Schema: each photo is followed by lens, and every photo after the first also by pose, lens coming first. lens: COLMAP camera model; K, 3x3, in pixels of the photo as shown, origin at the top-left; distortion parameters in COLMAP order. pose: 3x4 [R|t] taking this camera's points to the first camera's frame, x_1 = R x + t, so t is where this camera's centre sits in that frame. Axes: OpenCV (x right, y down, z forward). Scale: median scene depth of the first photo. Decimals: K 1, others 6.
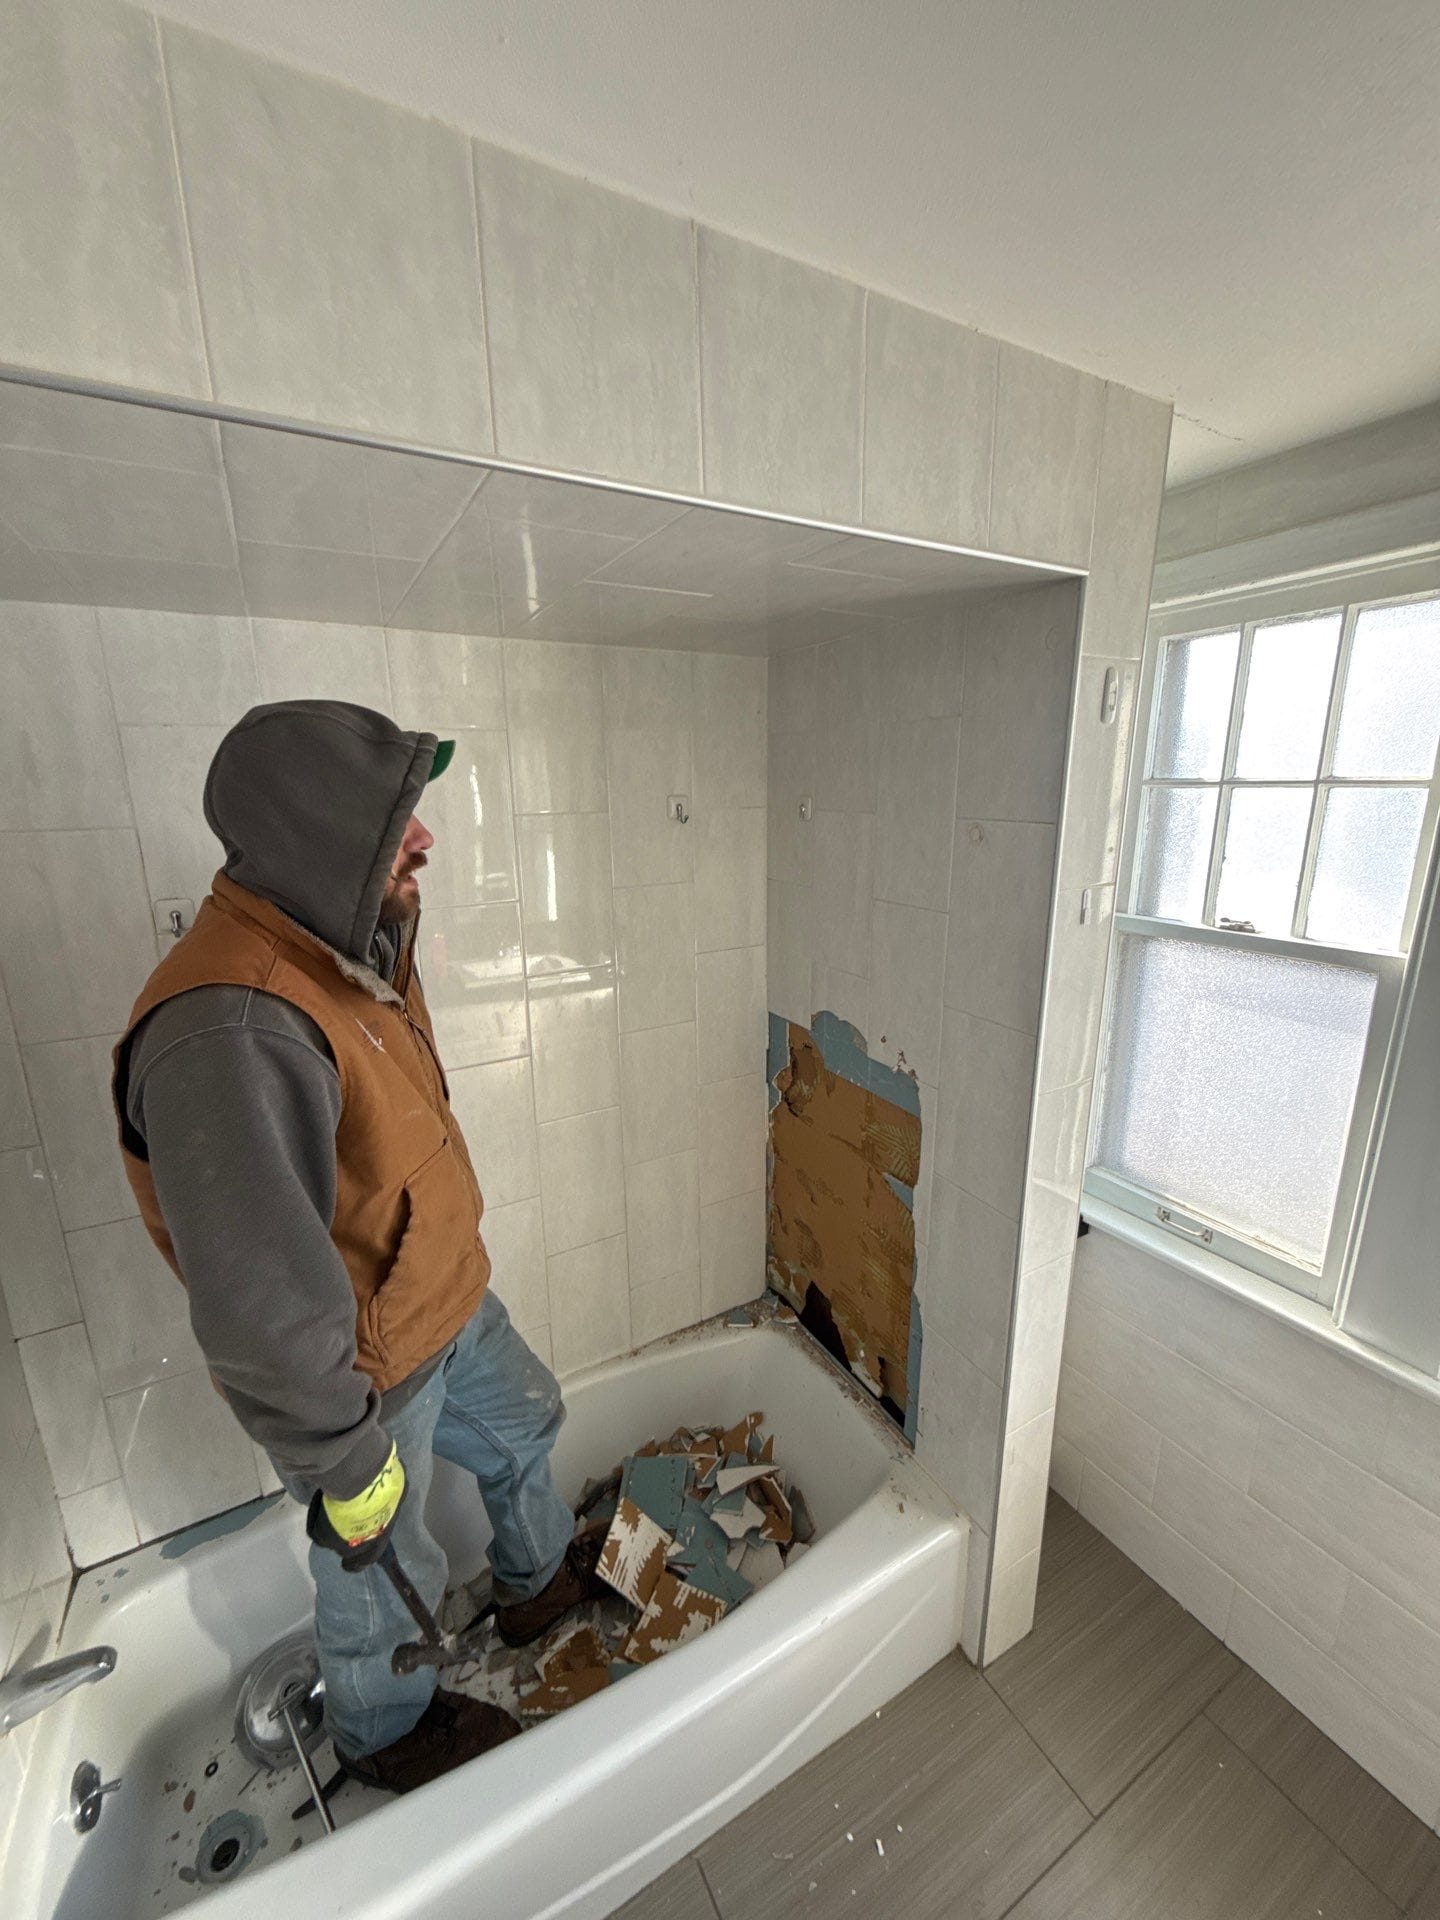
lens RADIAL K [[767.7, 0, 719.3], [0, 767.7, 969.1], [0, 0, 1]] dist [0.007086, -0.002334]
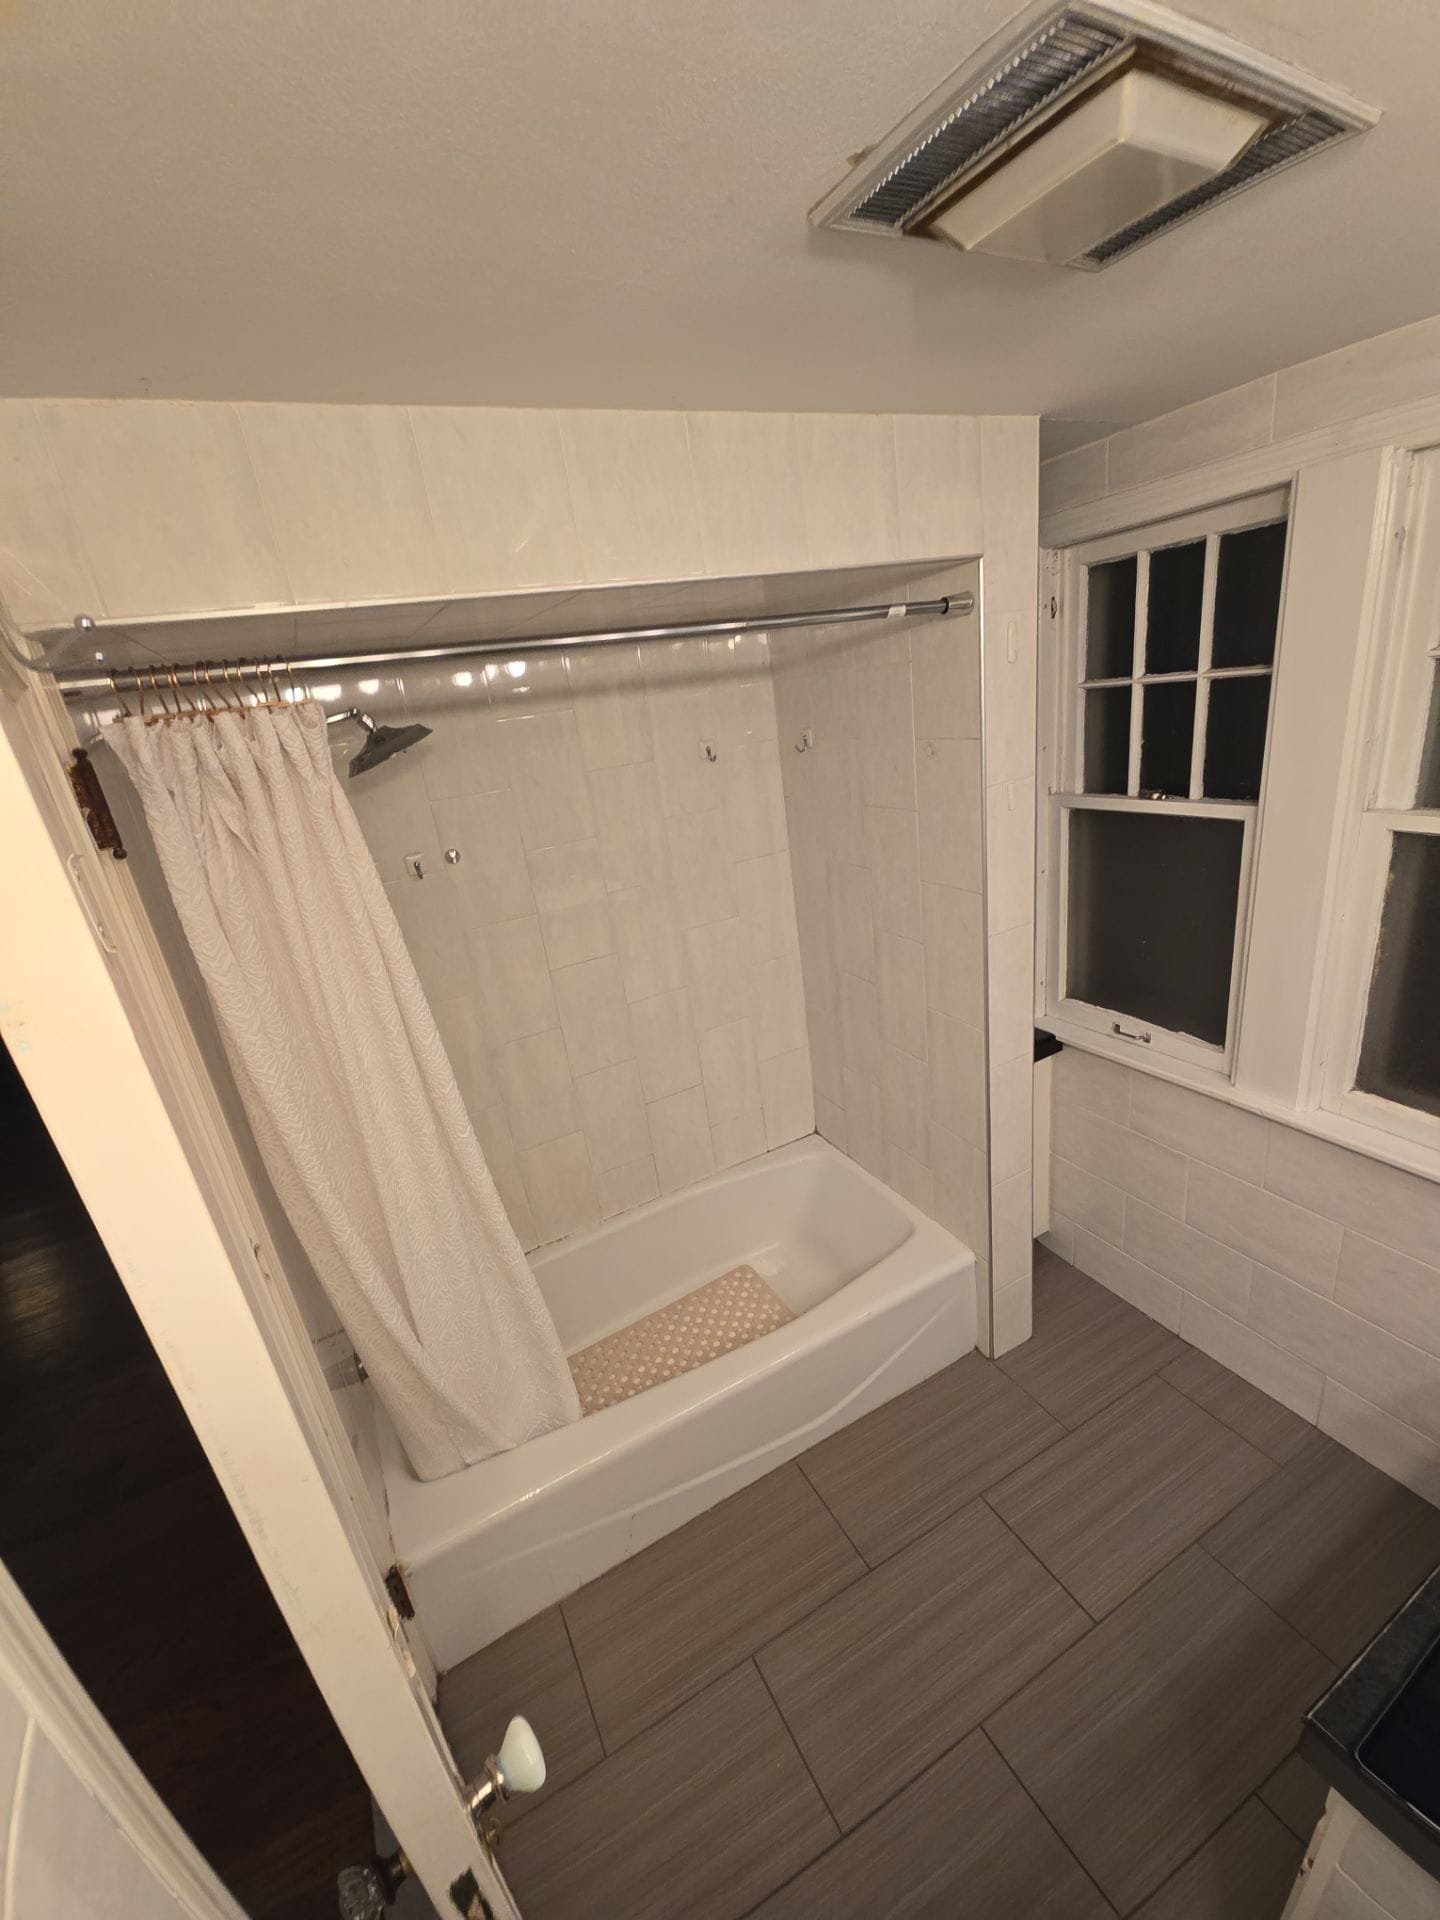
lens RADIAL K [[777.7, 0, 723.2], [0, 777.7, 967.6], [0, 0, 1]] dist [0.001885, 0.000054]
pose [[0.993388, -0.100781, -0.054990, 0.007110], [0.105986, 0.989142, 0.101805, 0.019135], [0.044133, -0.106960, 0.993283, -0.318859]]
